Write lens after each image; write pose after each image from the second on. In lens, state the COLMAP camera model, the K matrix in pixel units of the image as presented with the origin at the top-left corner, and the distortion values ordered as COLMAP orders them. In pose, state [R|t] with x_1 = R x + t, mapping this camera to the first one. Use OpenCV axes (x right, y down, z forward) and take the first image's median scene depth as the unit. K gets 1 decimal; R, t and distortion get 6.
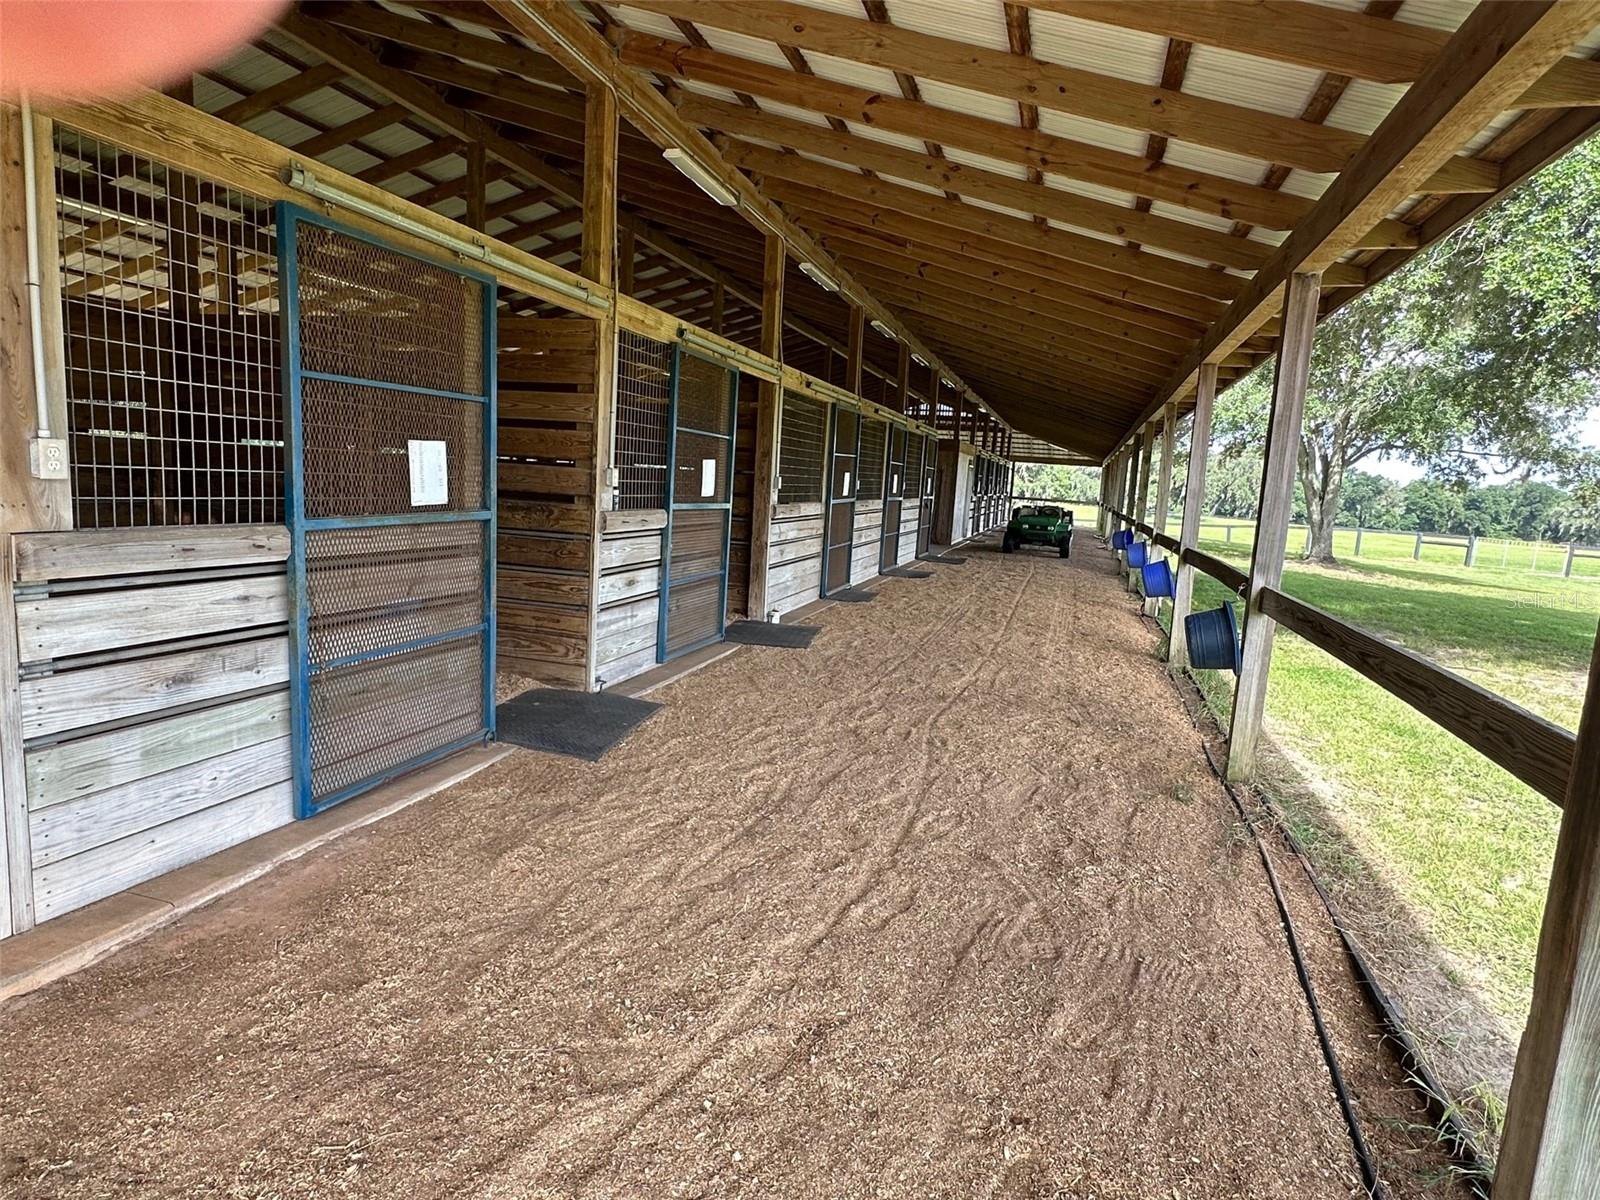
lens RADIAL K [[923.0, 0, 800.0], [0, 923.0, 600.0], [0, 0, 1]] dist [-0.000396, -0.000128]
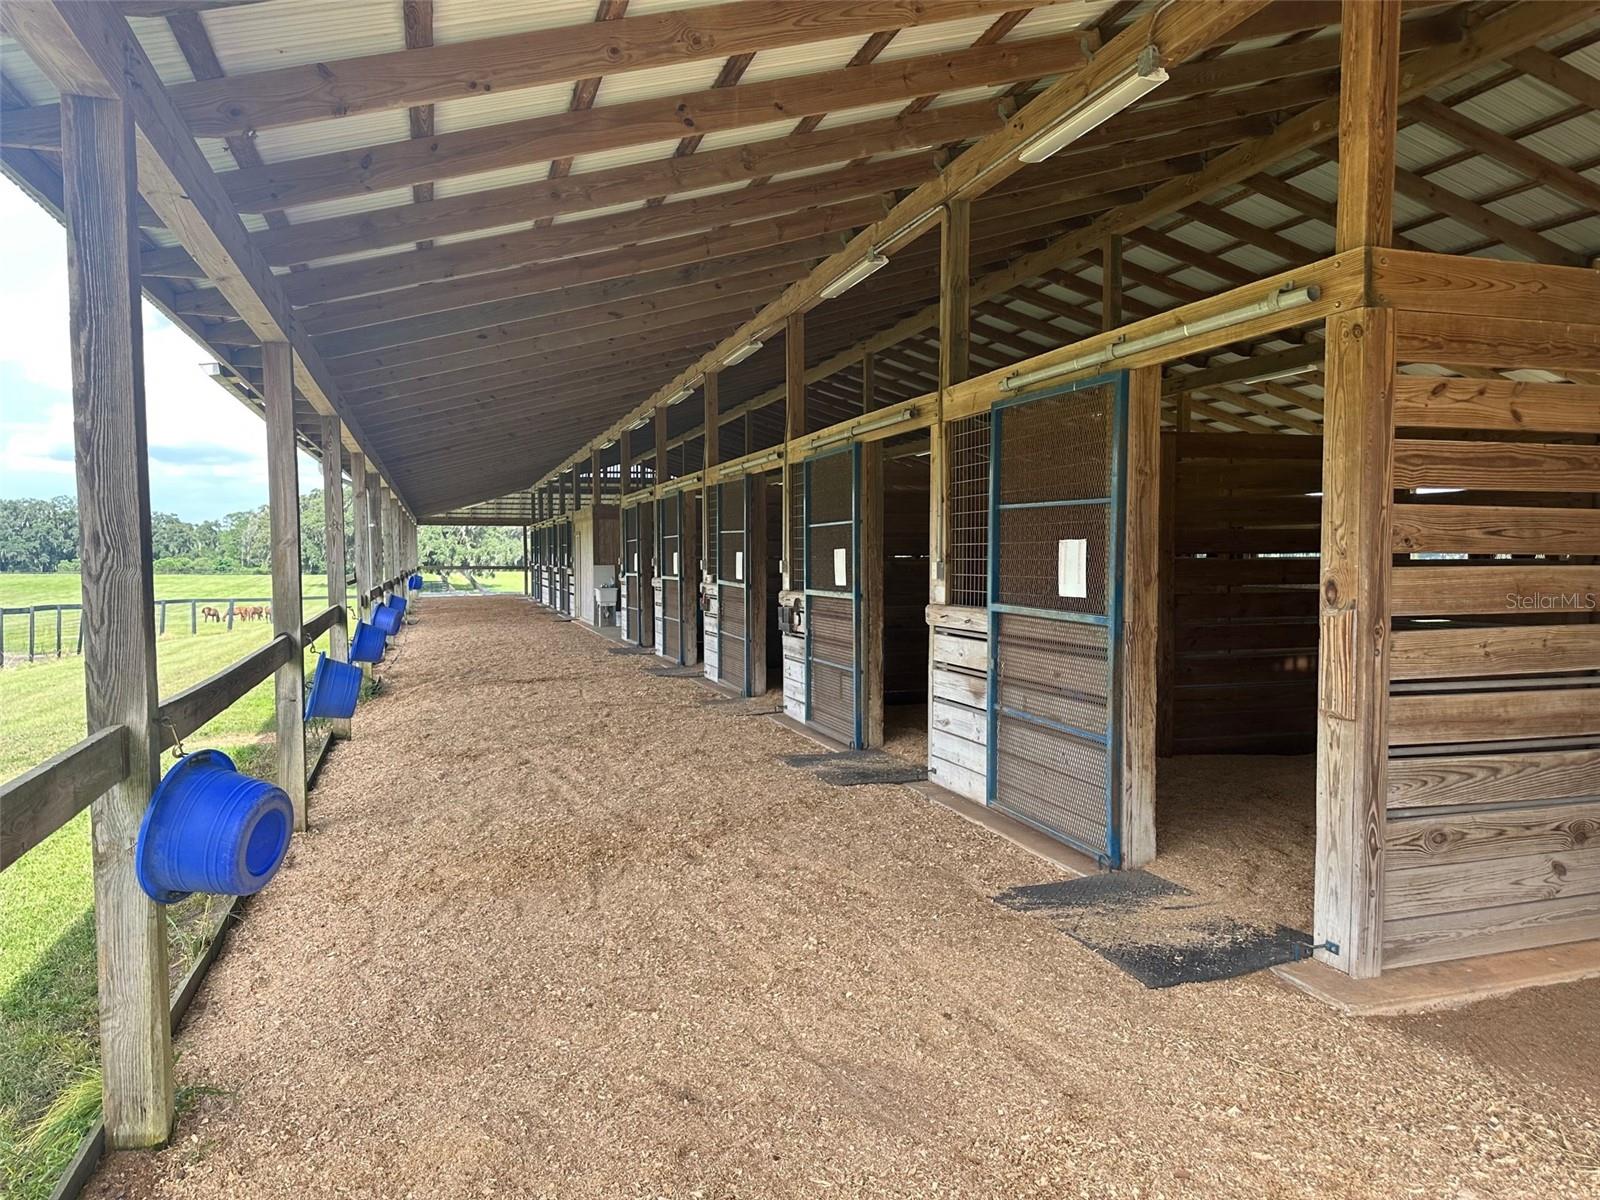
lens RADIAL K [[1126.4, 0, 800.0], [0, 1126.4, 600.0], [0, 0, 1]] dist [0.000212, -0.000522]
pose [[-0.823879, -0.015244, -0.566561, 0.599886], [-0.134085, 0.976503, 0.168710, -0.276007], [0.550677, 0.214964, -0.806564, 1.865713]]
